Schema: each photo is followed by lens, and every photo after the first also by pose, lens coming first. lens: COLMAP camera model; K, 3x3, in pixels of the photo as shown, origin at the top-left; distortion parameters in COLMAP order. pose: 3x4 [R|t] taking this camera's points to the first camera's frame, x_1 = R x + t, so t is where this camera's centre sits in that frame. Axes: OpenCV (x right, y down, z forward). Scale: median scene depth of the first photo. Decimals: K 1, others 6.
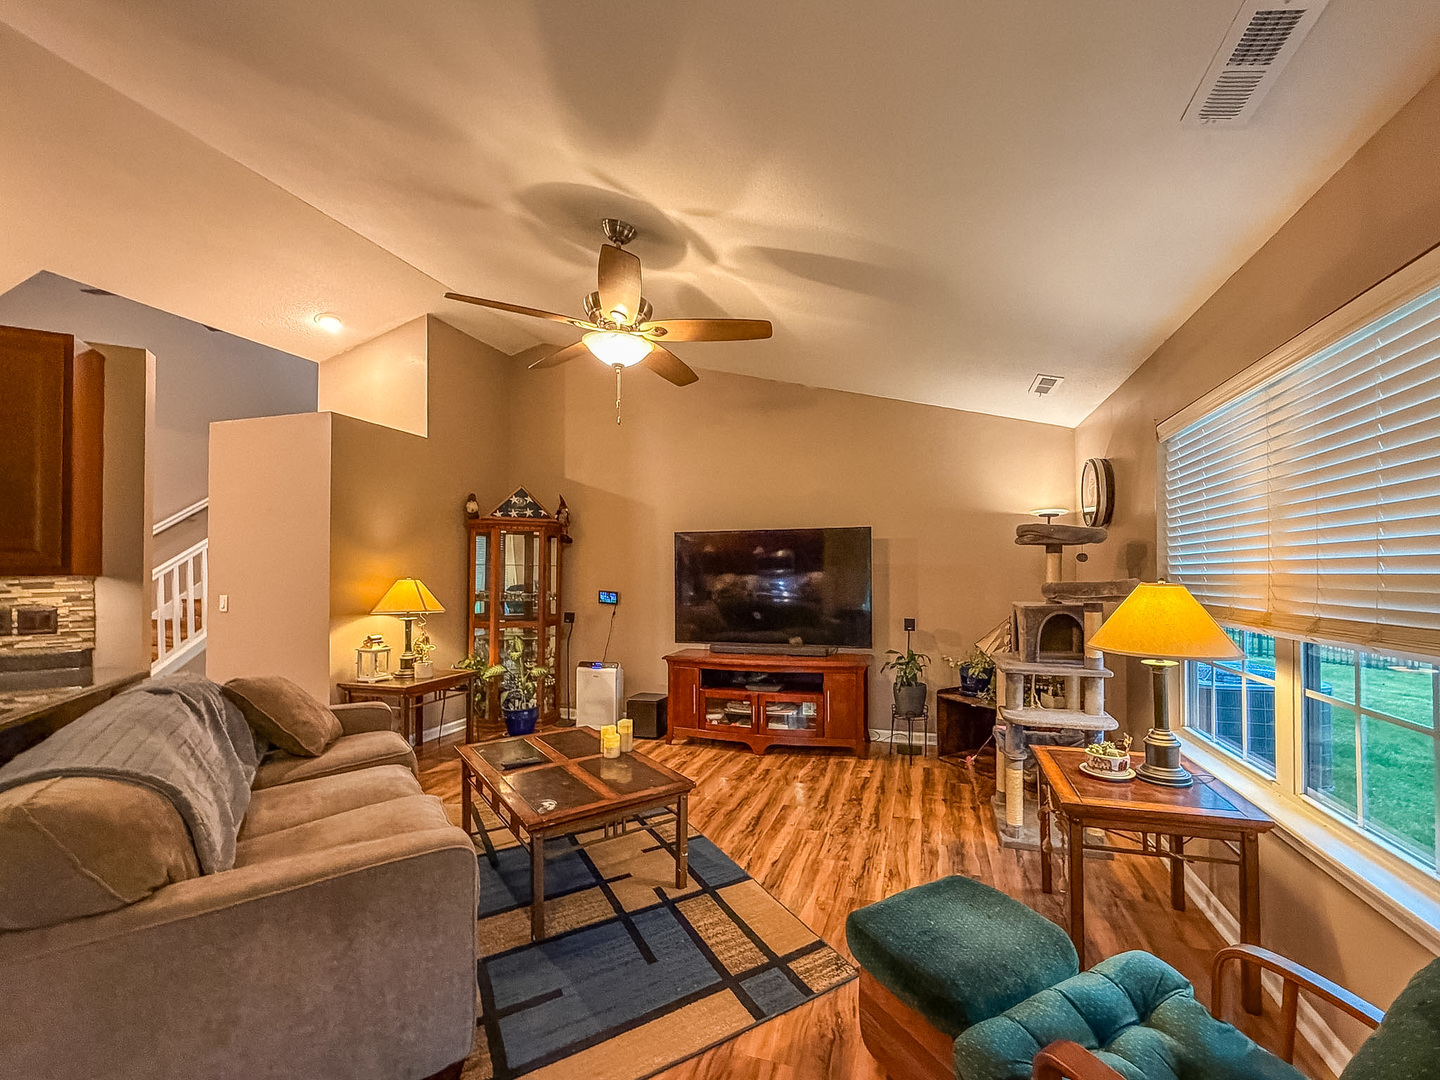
lens RADIAL K [[598.2, 0, 753.8], [0, 598.2, 566.6], [0, 0, 1]] dist [-0.002062, -0.000443]
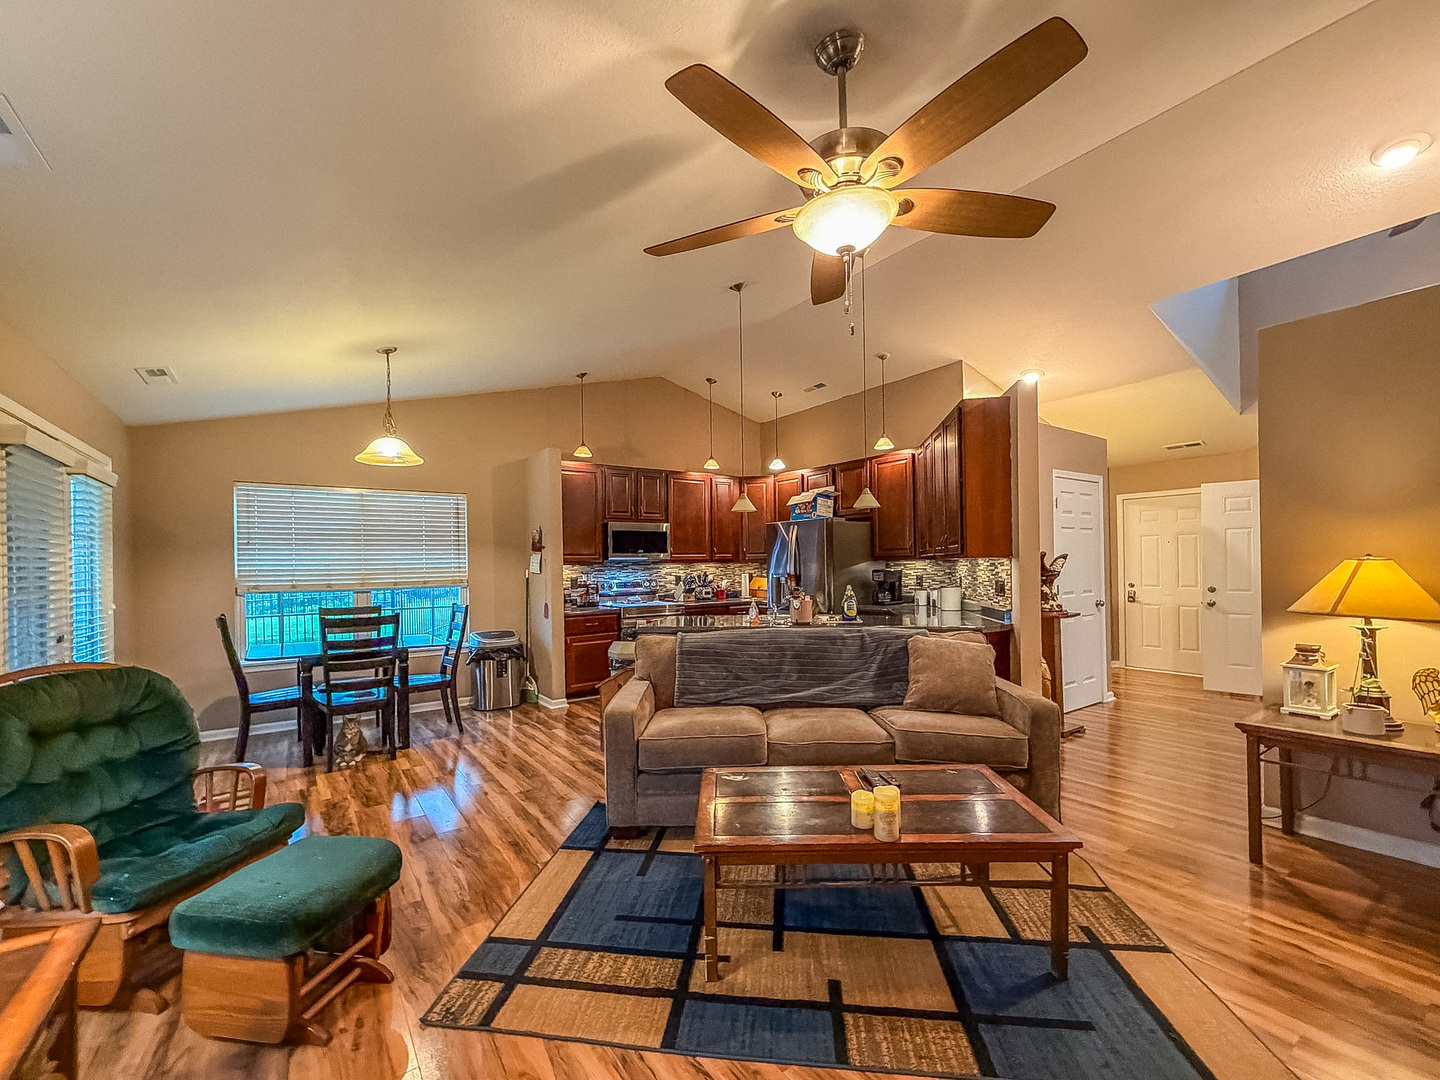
lens RADIAL K [[590.8, 0, 705.1], [0, 590.8, 560.1], [0, 0, 1]] dist [-0.001735, -0.000298]
pose [[-0.628084, 0.009314, -0.778090, 0.412449], [0.029709, 0.999486, -0.012017, 0.019442], [0.777578, -0.030664, -0.628038, 1.336399]]
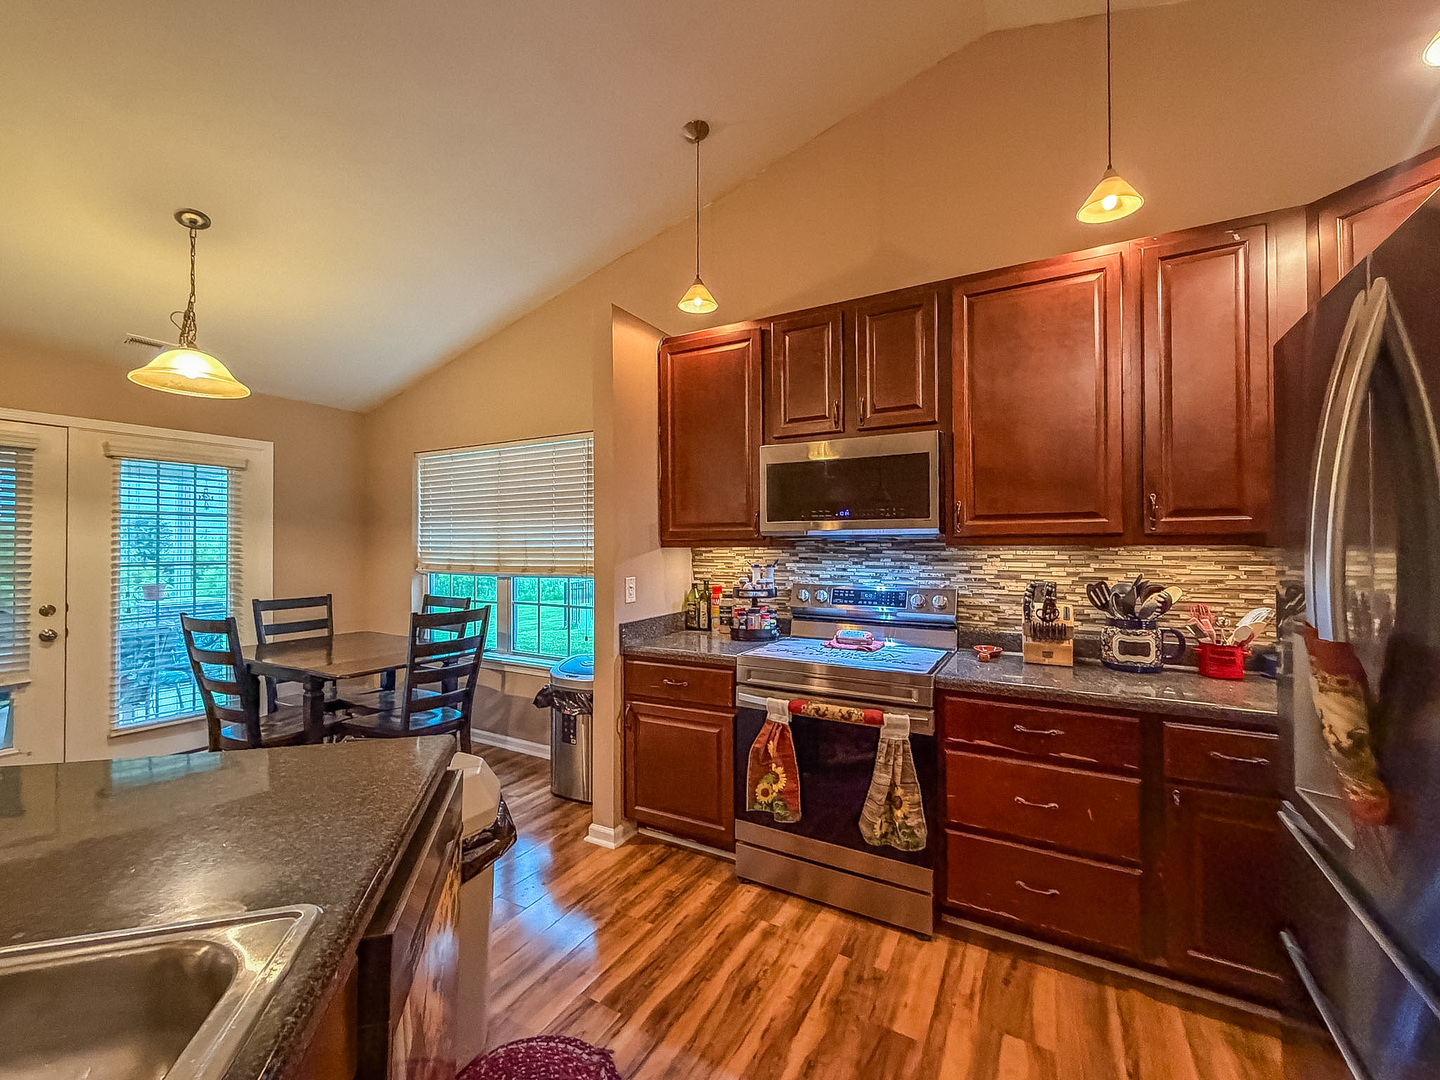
lens RADIAL K [[579.3, 0, 734.0], [0, 579.3, 541.5], [0, 0, 1]] dist [-0.001531, -0.000143]
pose [[-0.974966, 0.007056, 0.222241, -1.282993], [0.001742, 0.999708, -0.024098, 0.012011], [-0.222346, -0.023107, -0.974694, 0.554595]]
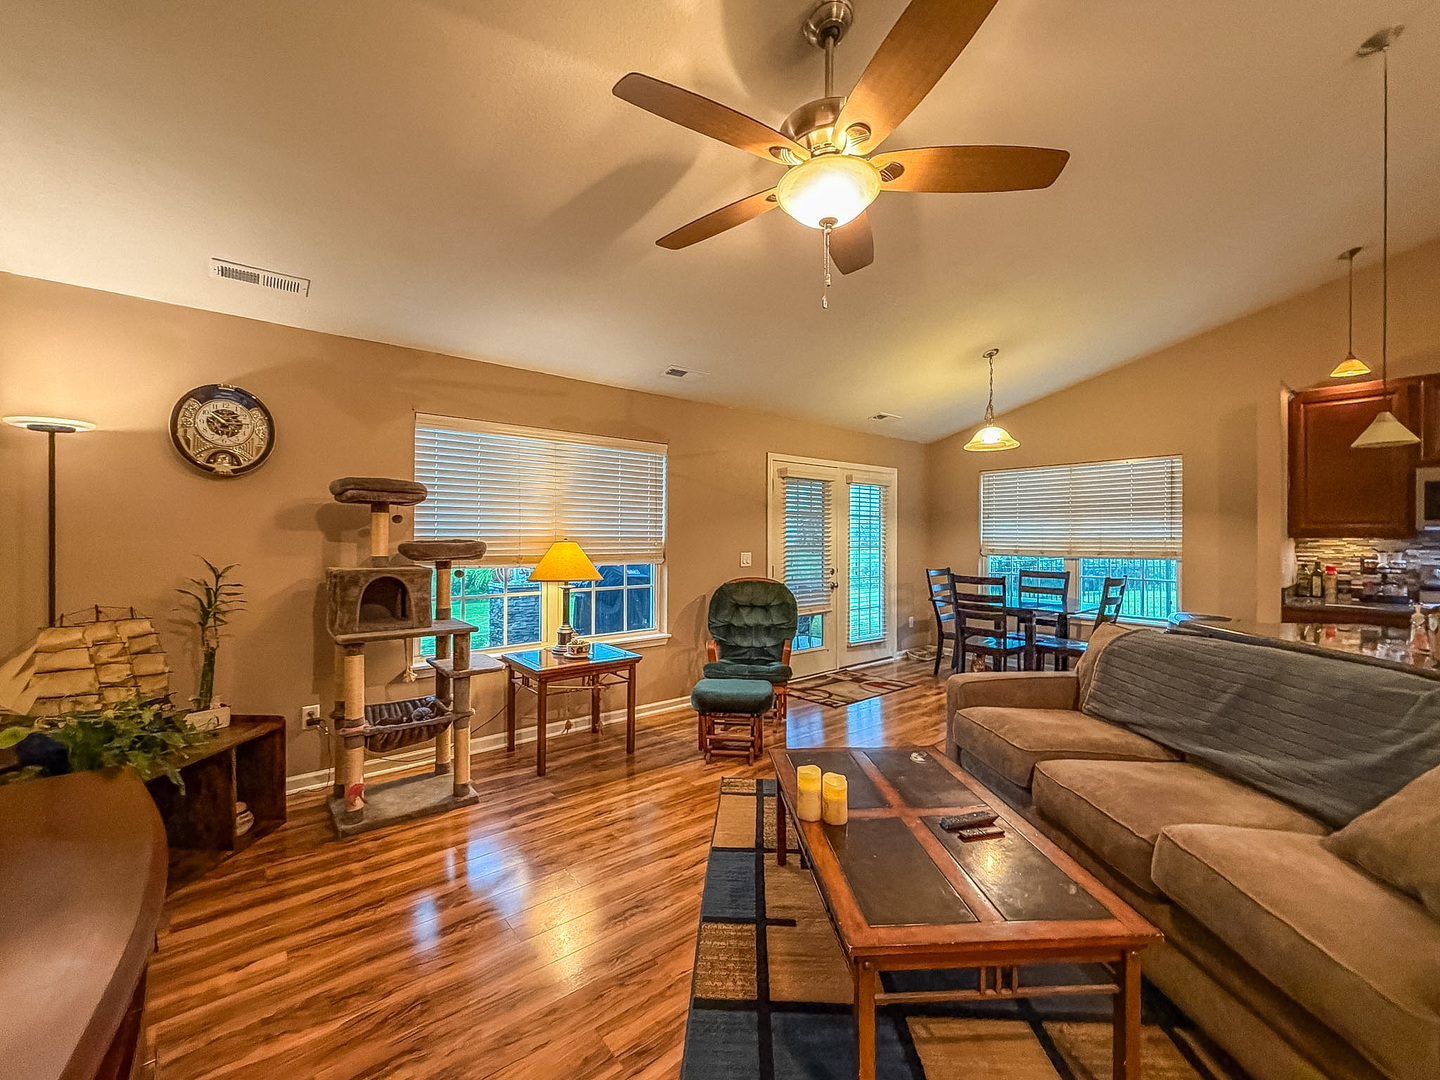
lens RADIAL K [[592.2, 0, 735.6], [0, 592.2, 539.4], [0, 0, 1]] dist [0.001582, 0.000023]
pose [[-0.842190, -0.000946, 0.539181, -0.516818], [-0.007514, 0.999922, -0.009984, 0.027268], [-0.539129, -0.012460, -0.842131, 1.672116]]
